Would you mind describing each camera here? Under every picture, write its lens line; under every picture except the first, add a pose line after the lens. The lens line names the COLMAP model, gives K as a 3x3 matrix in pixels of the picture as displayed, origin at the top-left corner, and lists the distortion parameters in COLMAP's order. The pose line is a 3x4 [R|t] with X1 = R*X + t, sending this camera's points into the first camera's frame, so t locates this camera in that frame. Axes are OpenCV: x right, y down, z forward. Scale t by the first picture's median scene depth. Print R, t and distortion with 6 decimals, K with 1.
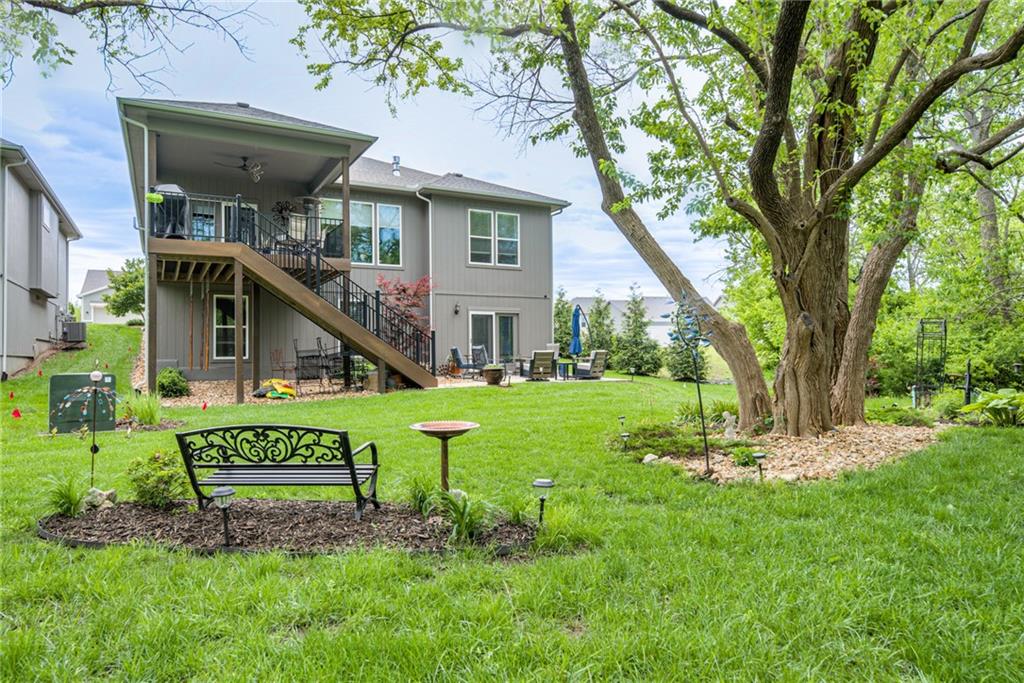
lens RADIAL K [[655.5, 0, 517.0], [0, 655.5, 343.6], [0, 0, 1]] dist [-0.001570, 0.001654]
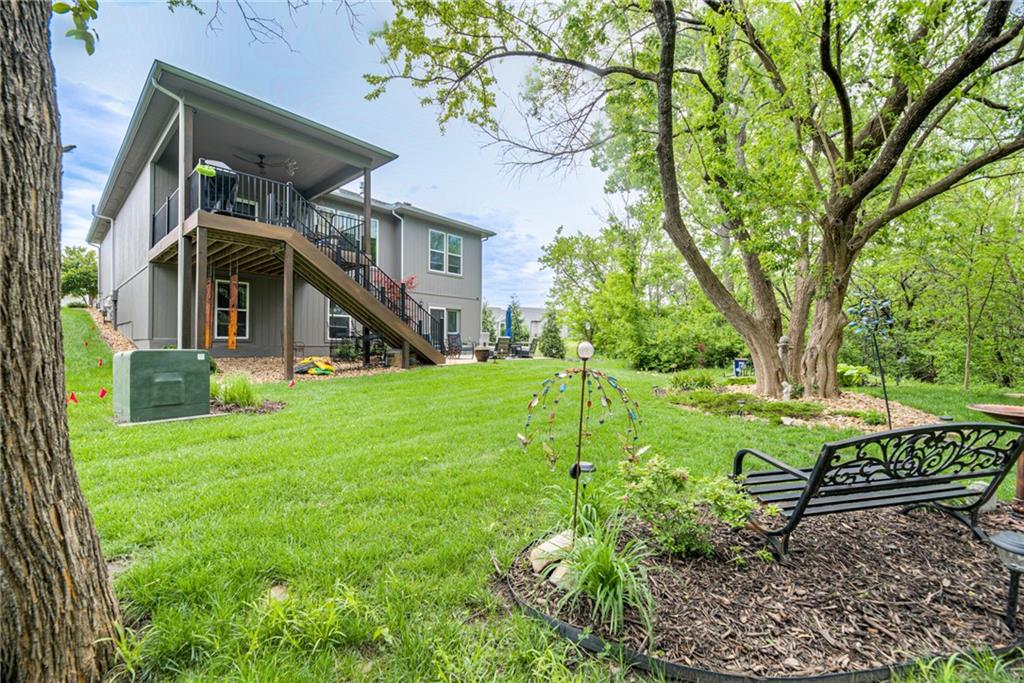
lens RADIAL K [[412.0, 0, 512.0], [0, 412.0, 341.5], [0, 0, 1]] dist [-0.000469, -0.000140]
pose [[0.939501, 0.016401, 0.342154, -0.232038], [-0.021307, 0.999717, 0.010584, 0.010911], [-0.341884, -0.017234, 0.939584, 0.185664]]
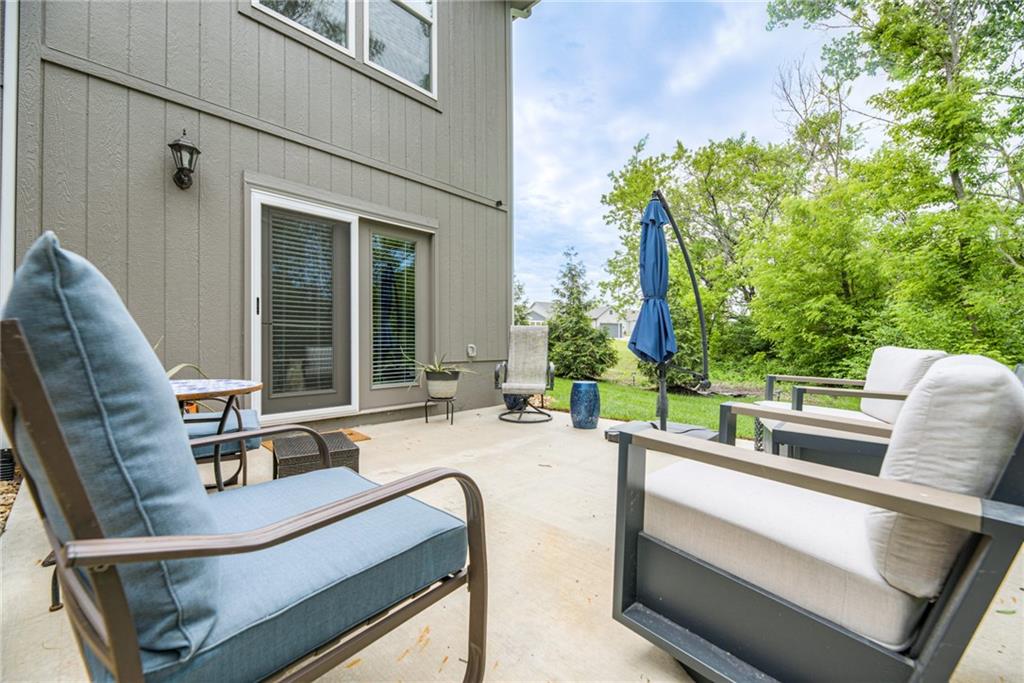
lens RADIAL K [[412.0, 0, 512.0], [0, 412.0, 341.5], [0, 0, 1]] dist [-0.000469, -0.000140]
pose [[0.949561, 0.008416, 0.313471, -0.030524], [-0.012255, 0.999872, 0.010278, 0.008251], [-0.313344, -0.013601, 0.949542, 0.955750]]
